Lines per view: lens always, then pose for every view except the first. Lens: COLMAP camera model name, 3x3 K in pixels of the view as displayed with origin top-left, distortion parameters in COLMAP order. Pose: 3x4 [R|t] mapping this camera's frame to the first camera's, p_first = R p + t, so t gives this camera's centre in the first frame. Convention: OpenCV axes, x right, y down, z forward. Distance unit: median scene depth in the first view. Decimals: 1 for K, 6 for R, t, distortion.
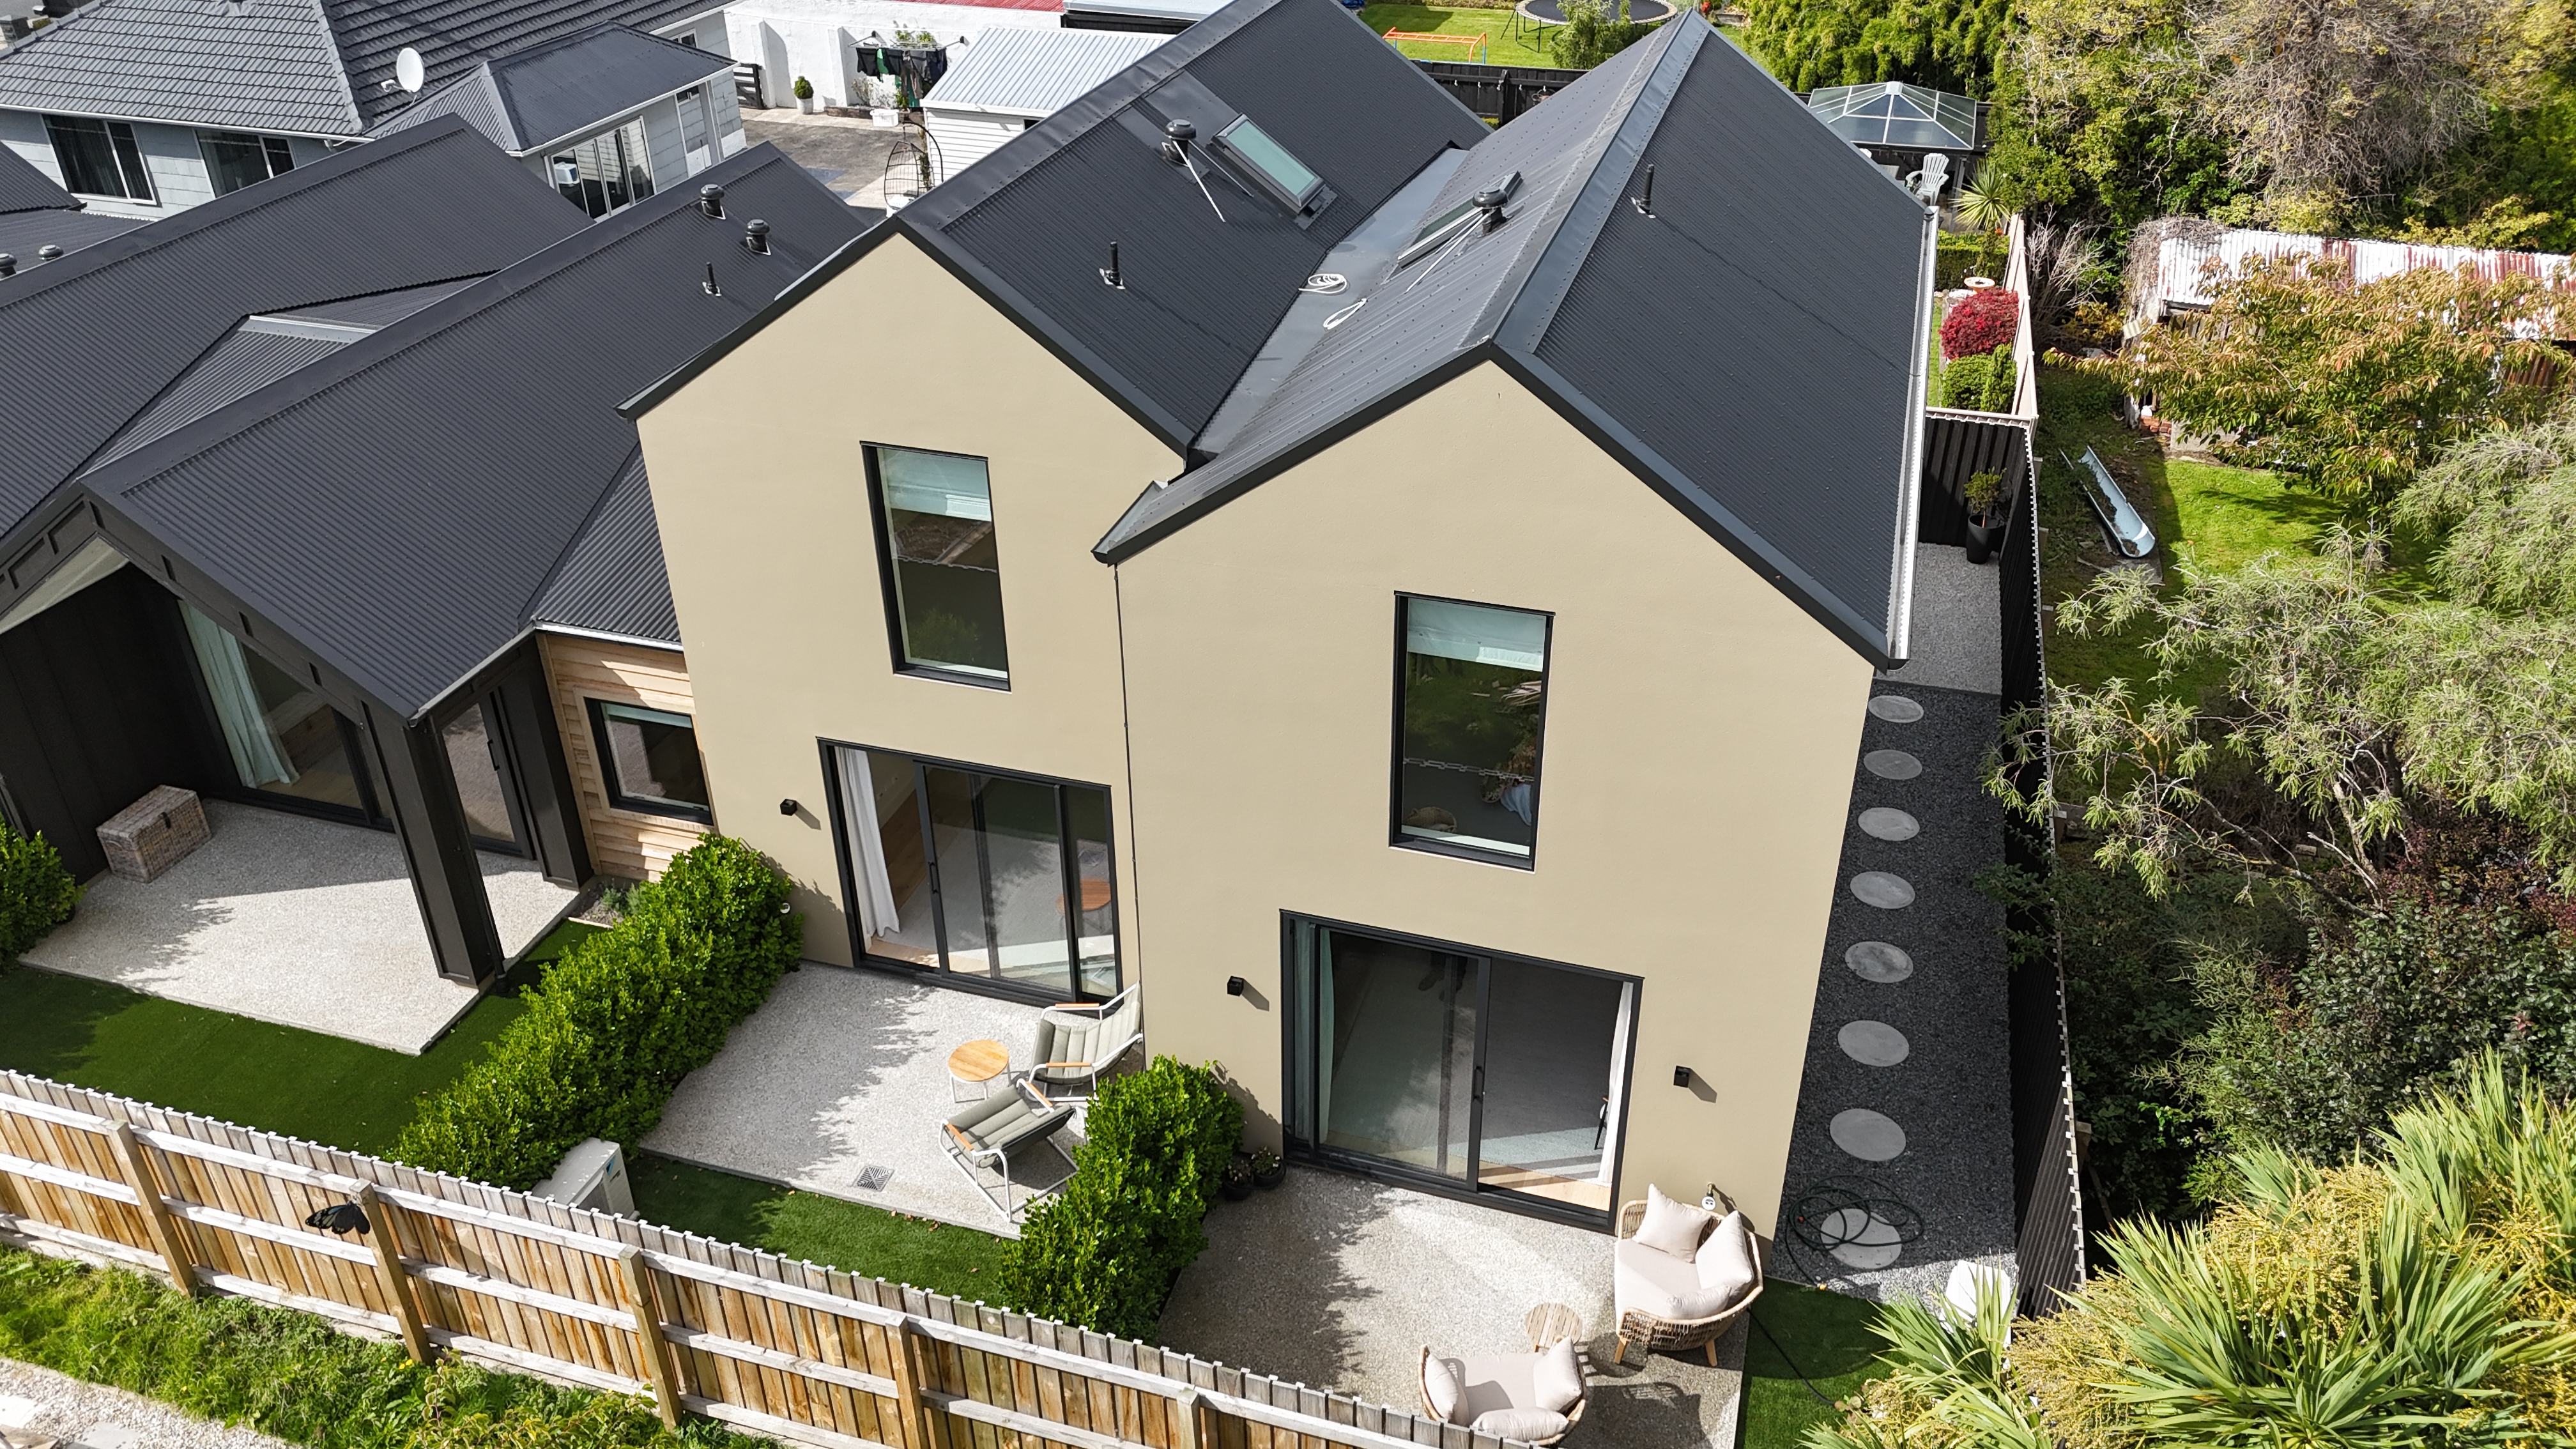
lens RADIAL K [[1876.6, 0, 1288.0], [0, 1876.6, 724.5], [0, 0, 1]] dist [0.063317, -0.055504]
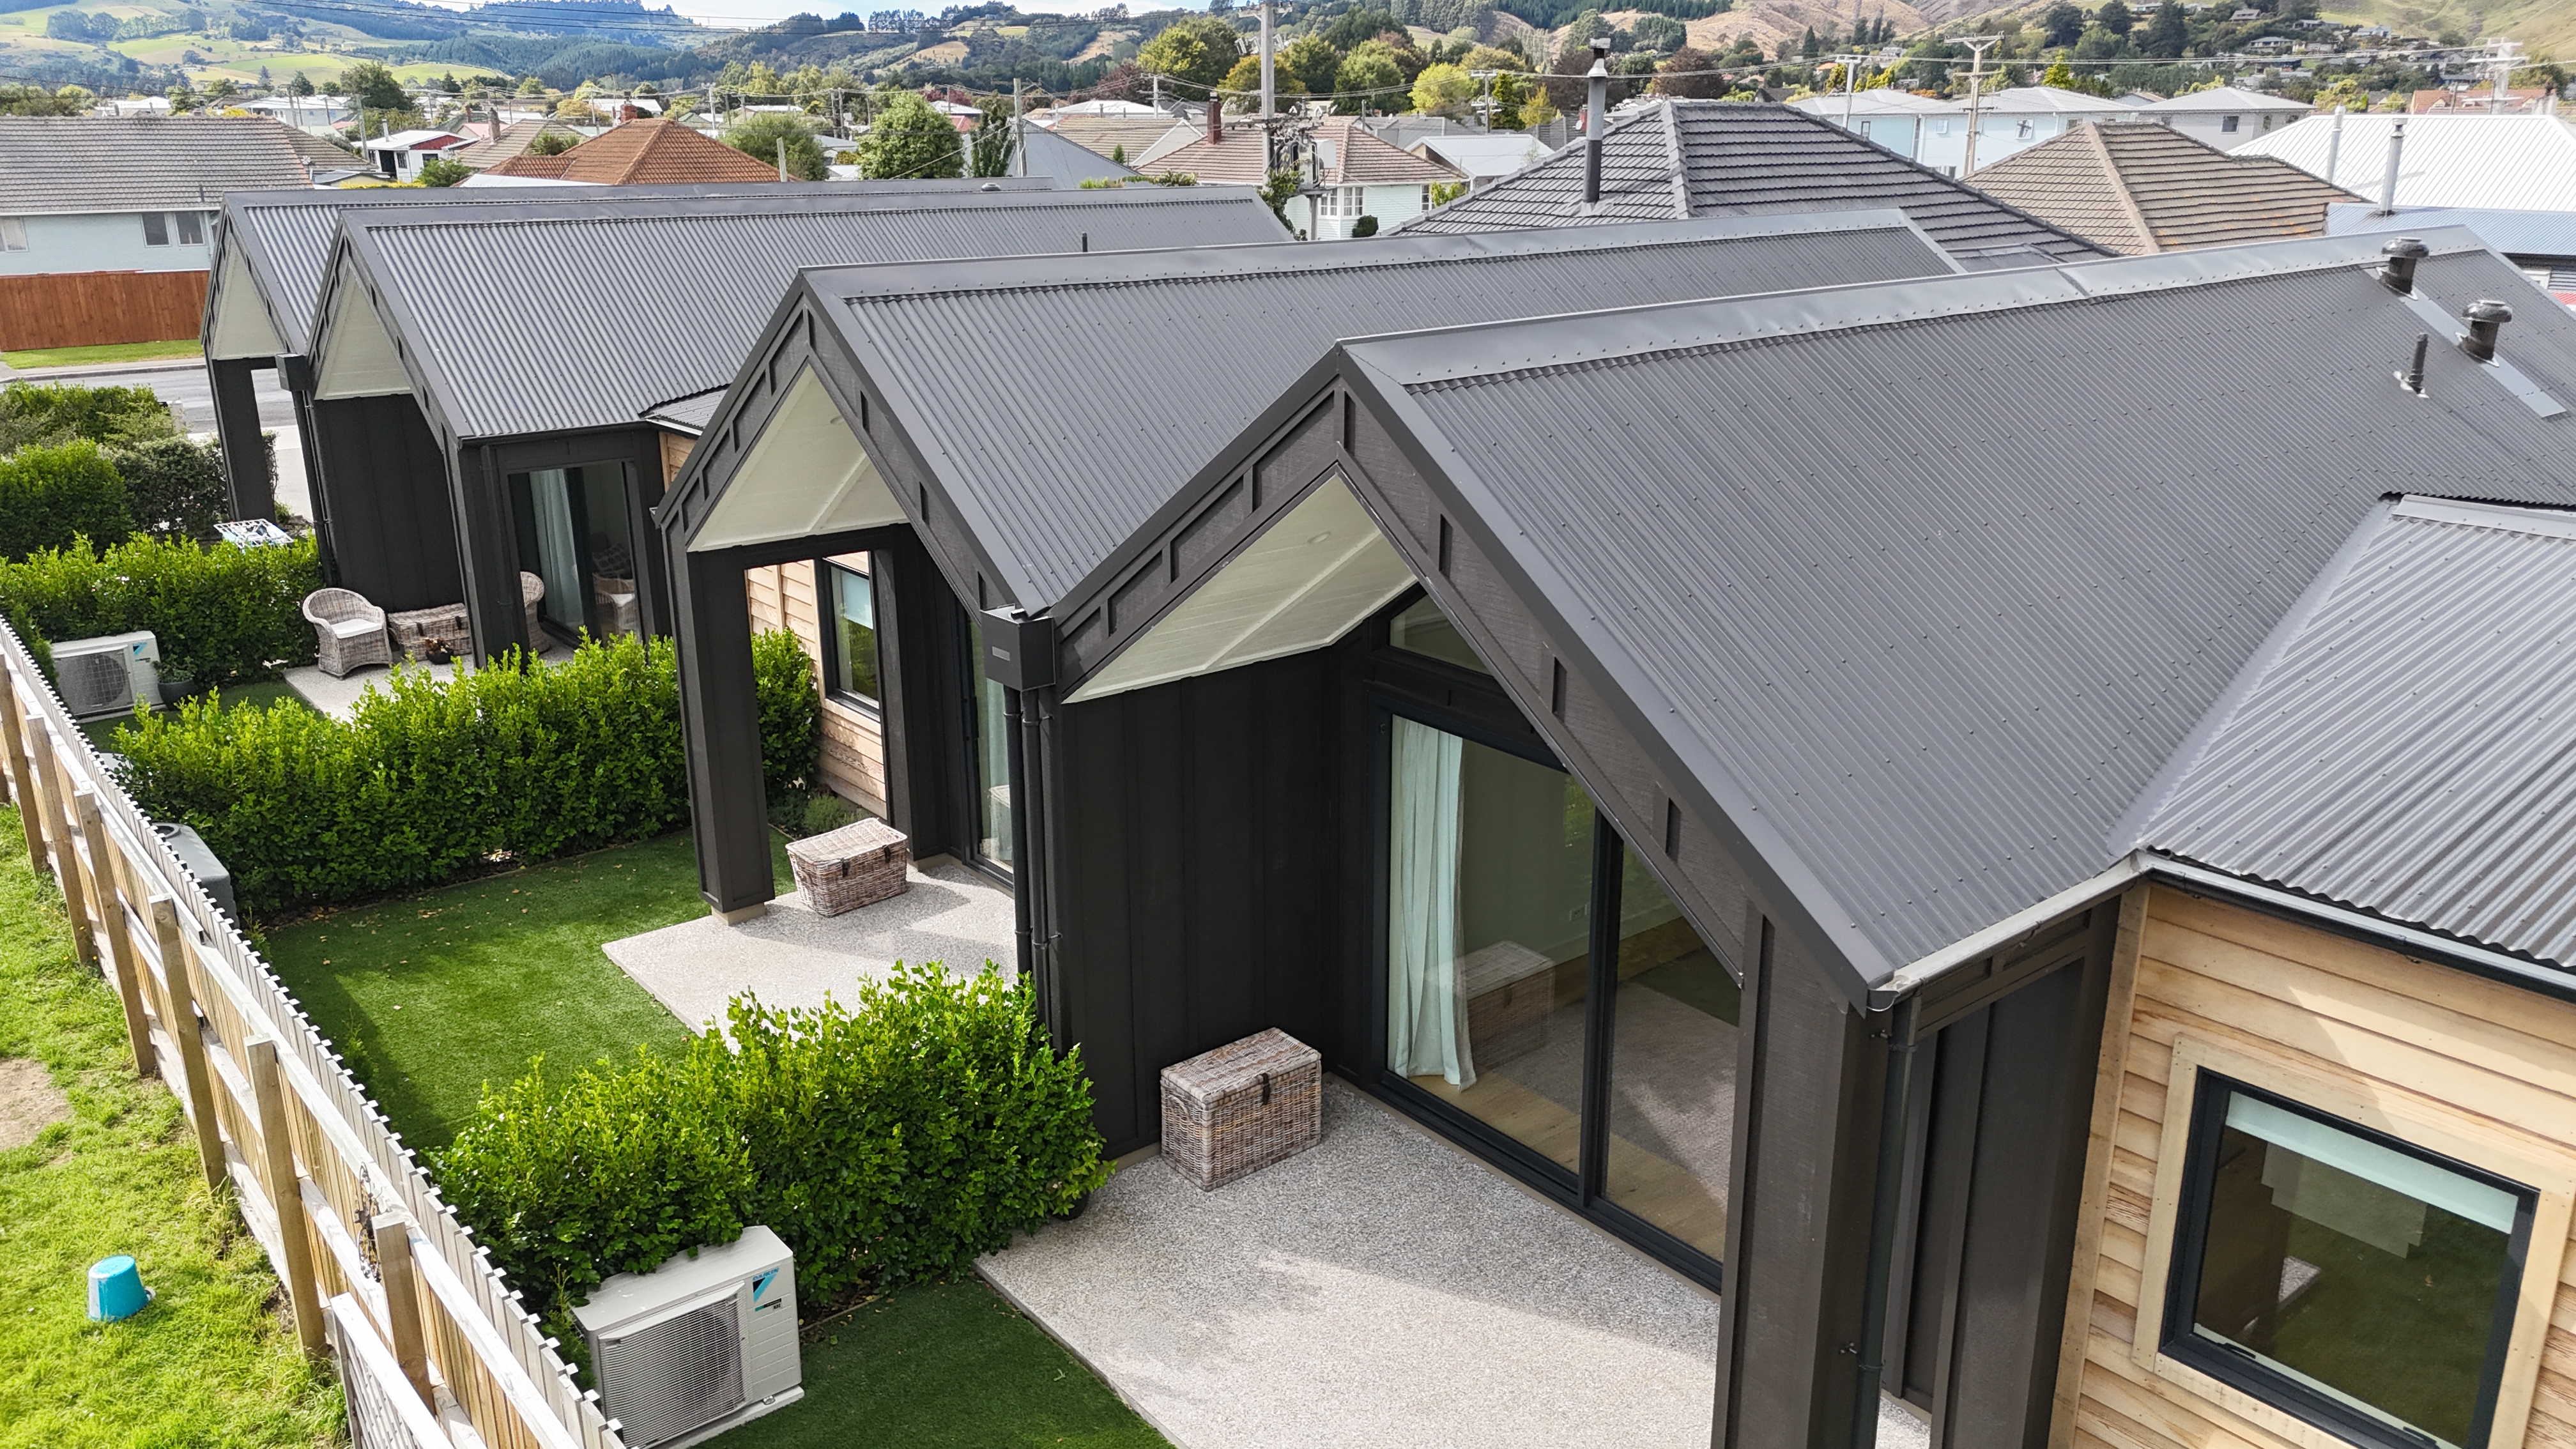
lens RADIAL K [[1876.6, 0, 1288.0], [0, 1876.6, 724.5], [0, 0, 1]] dist [0.063317, -0.055504]
pose [[0.831591, 0.168612, -0.529174, -0.321952], [-0.291197, 0.943706, -0.156917, 0.035460], [0.472927, 0.284584, 0.833877, 0.533662]]
